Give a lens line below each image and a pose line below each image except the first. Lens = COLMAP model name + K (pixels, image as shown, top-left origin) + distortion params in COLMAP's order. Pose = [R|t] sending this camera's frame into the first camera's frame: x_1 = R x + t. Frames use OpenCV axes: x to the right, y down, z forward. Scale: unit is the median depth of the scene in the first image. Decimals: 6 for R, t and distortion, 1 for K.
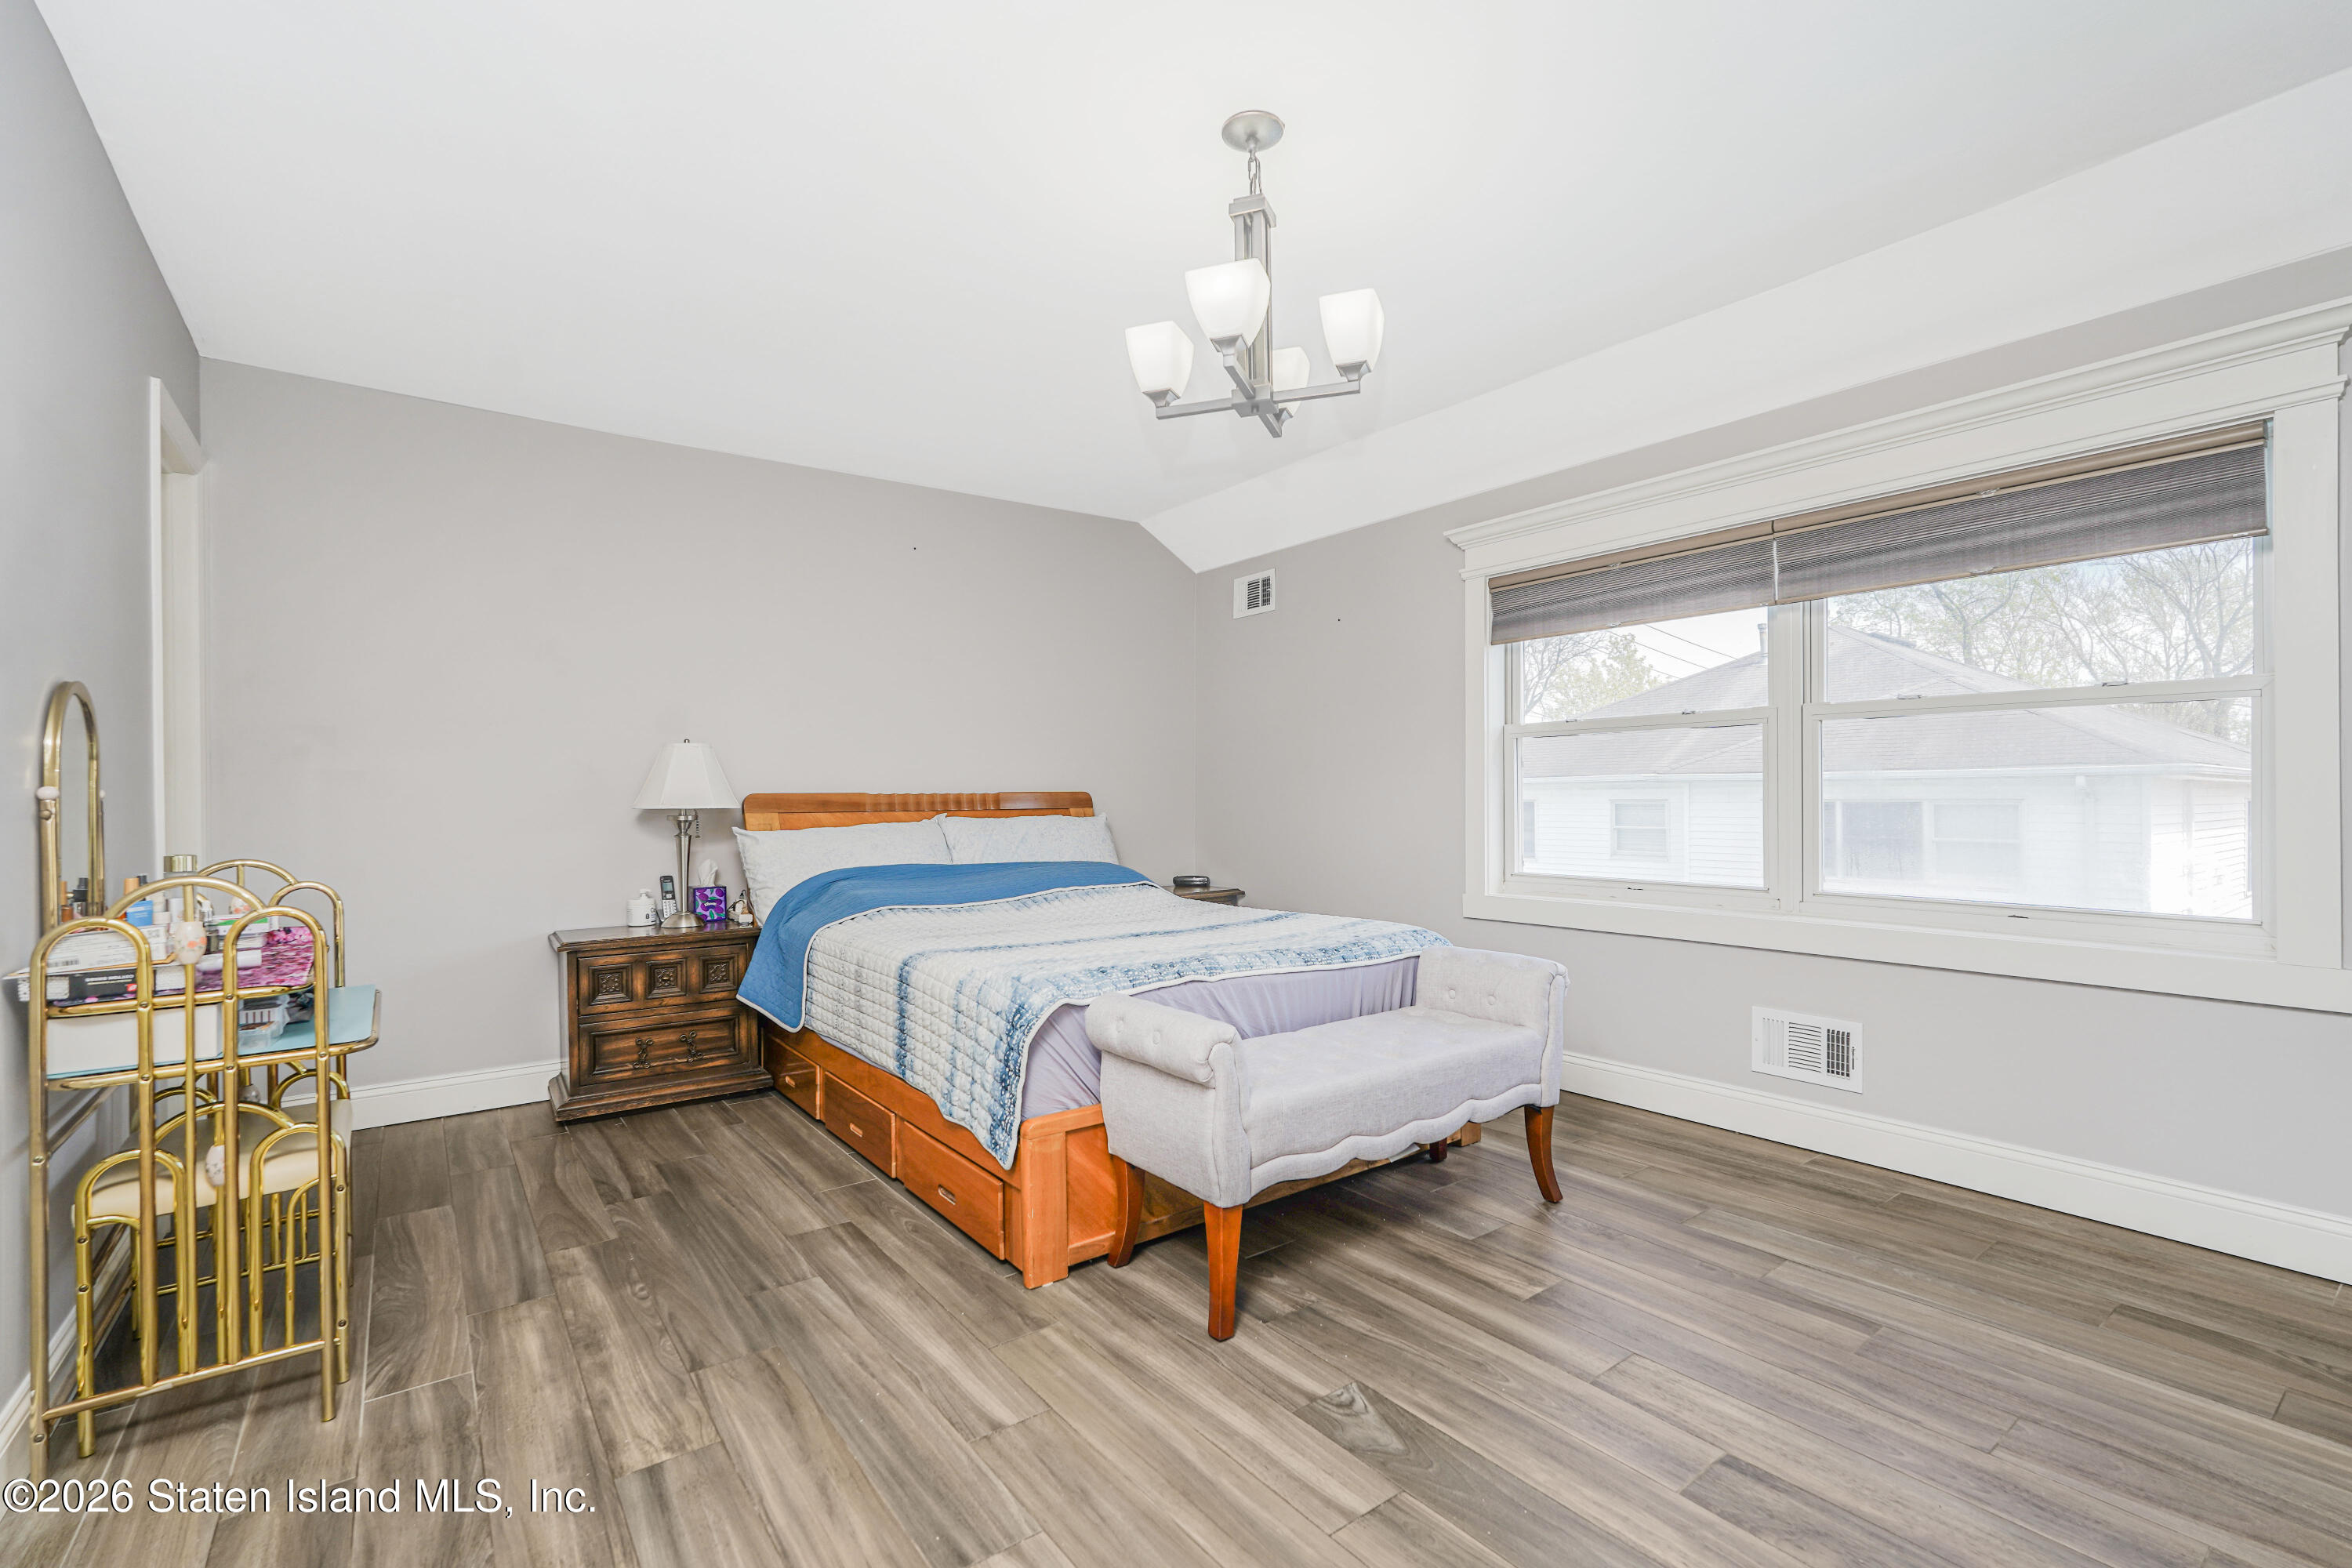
lens RADIAL K [[1038.0, 0, 1183.6], [0, 1038.0, 793.0], [0, 0, 1]] dist [-0.012713, 0.006137]
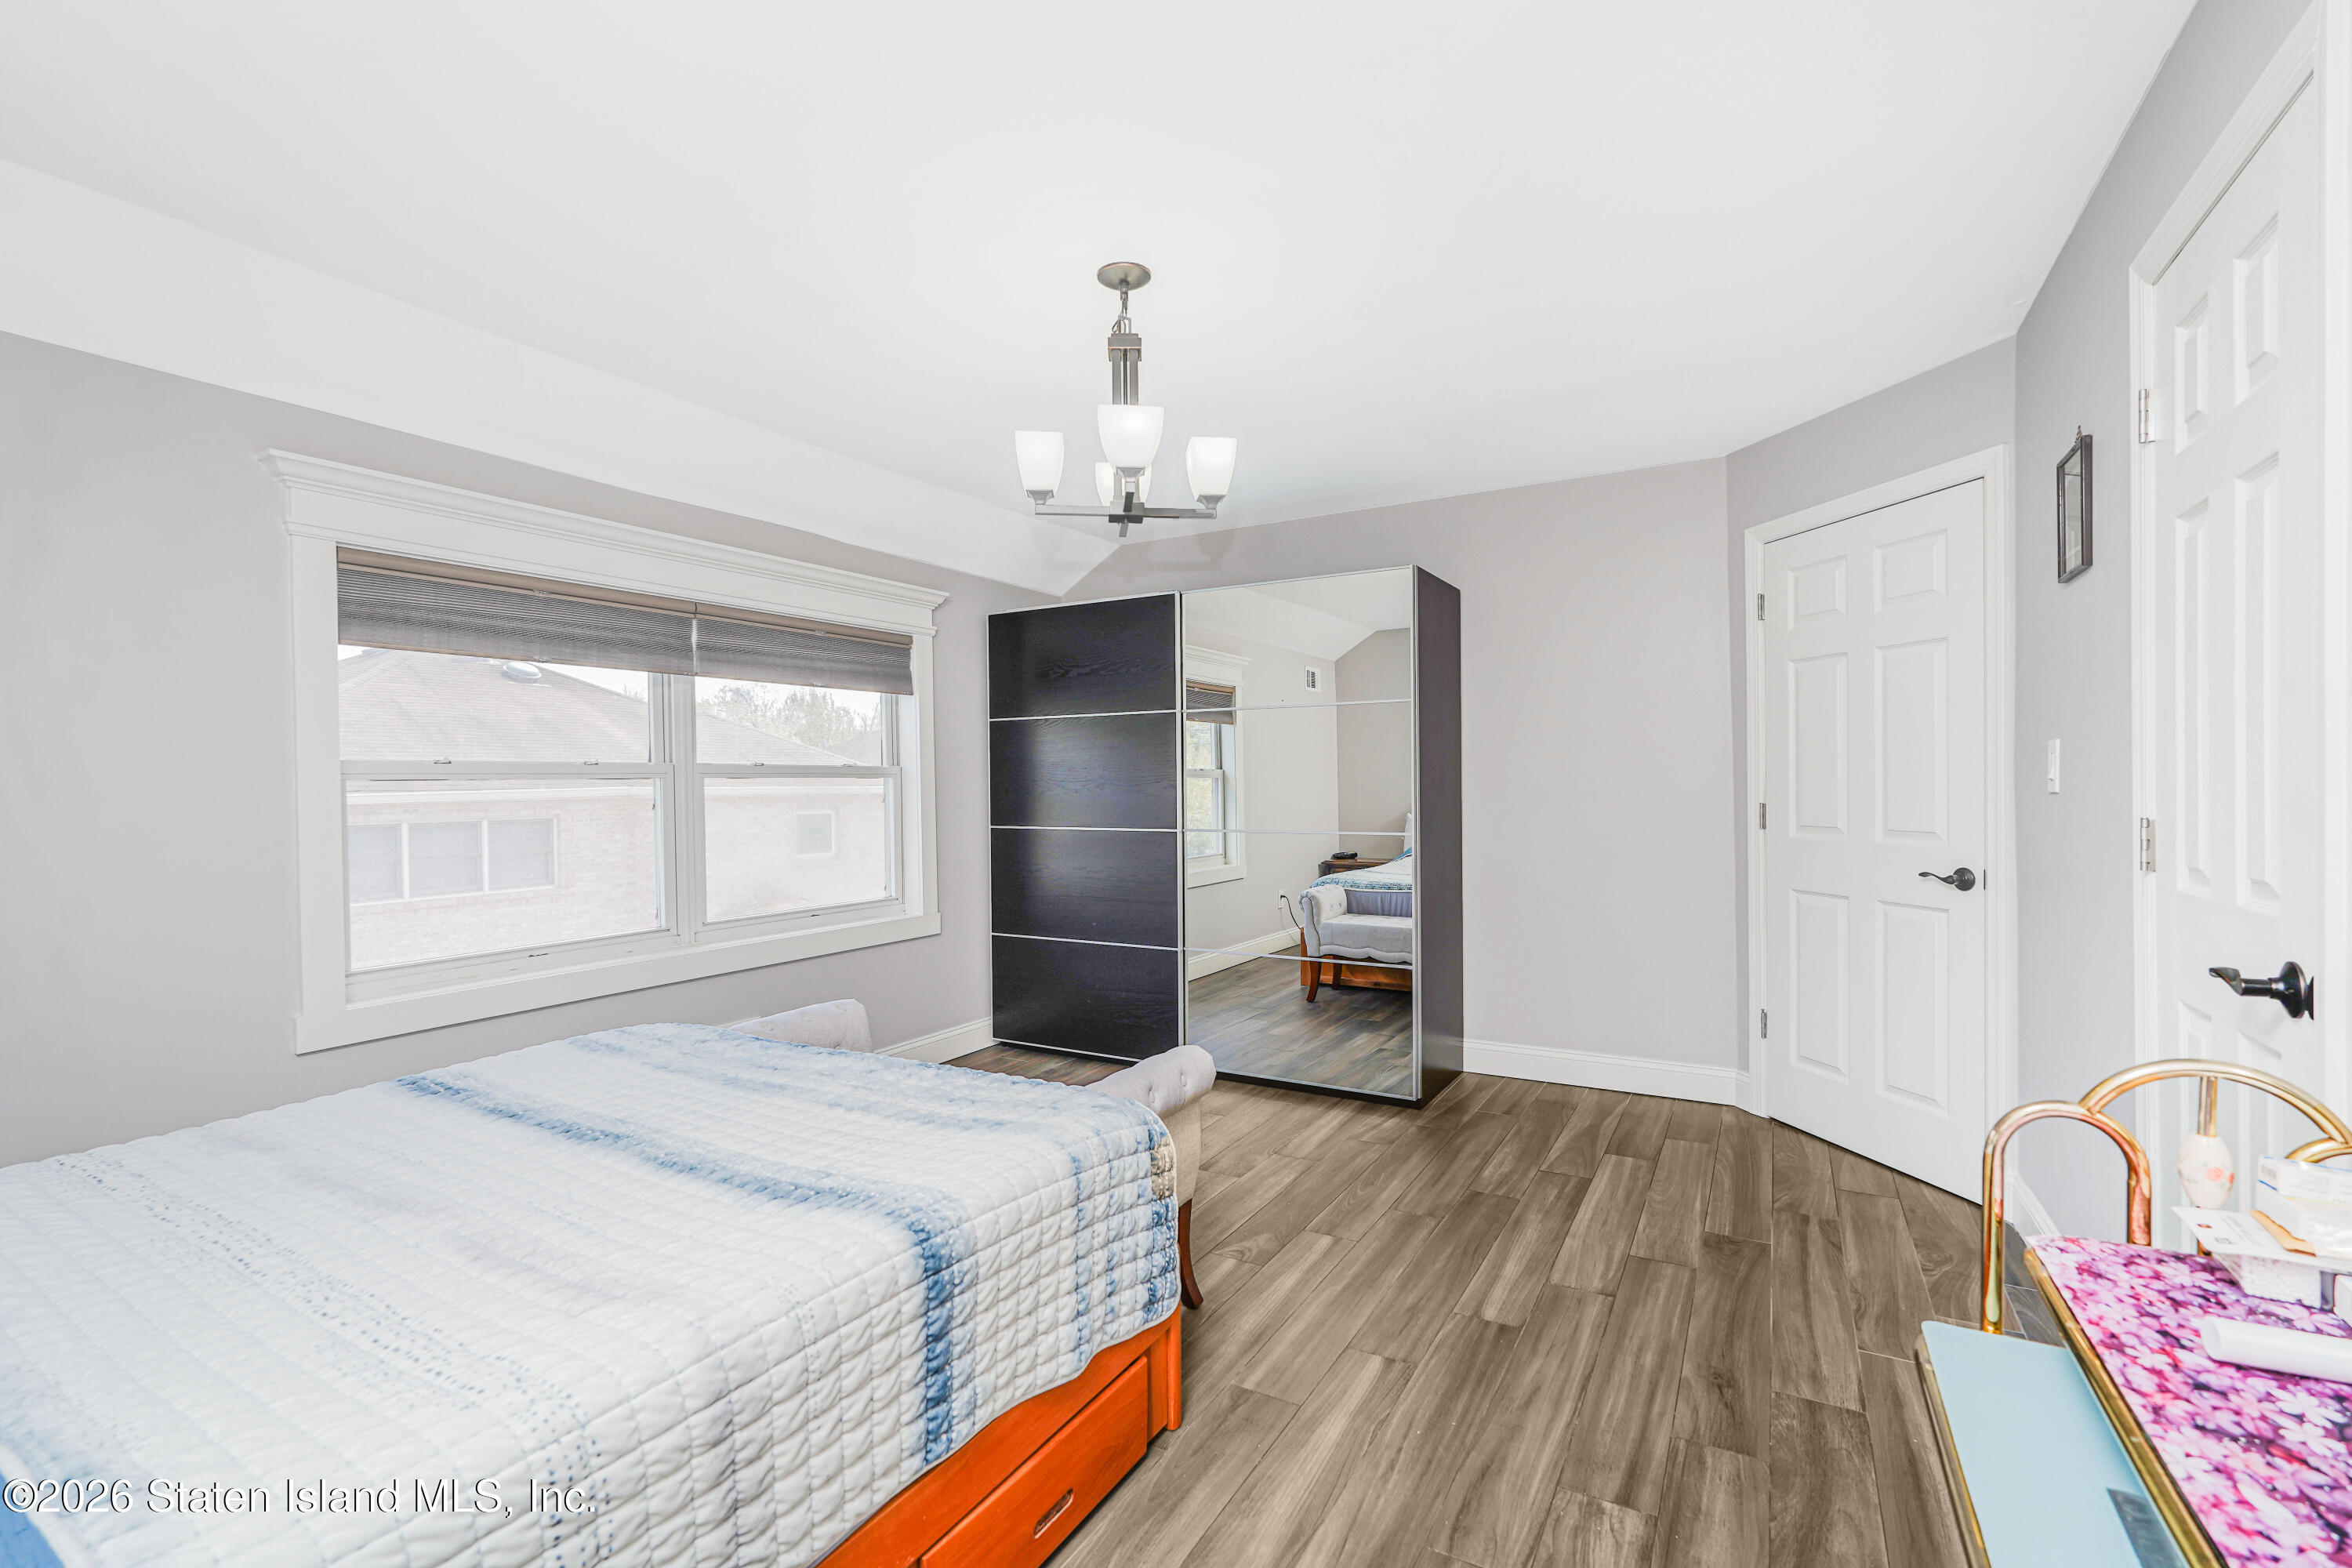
lens RADIAL K [[1038.0, 0, 1179.1], [0, 1038.0, 787.3], [0, 0, 1]] dist [-0.012713, 0.006137]
pose [[-0.390940, 0.011862, 0.920340, -1.205069], [0.016331, 0.999849, -0.005950, -0.076433], [-0.920271, 0.012704, -0.391074, 1.664890]]
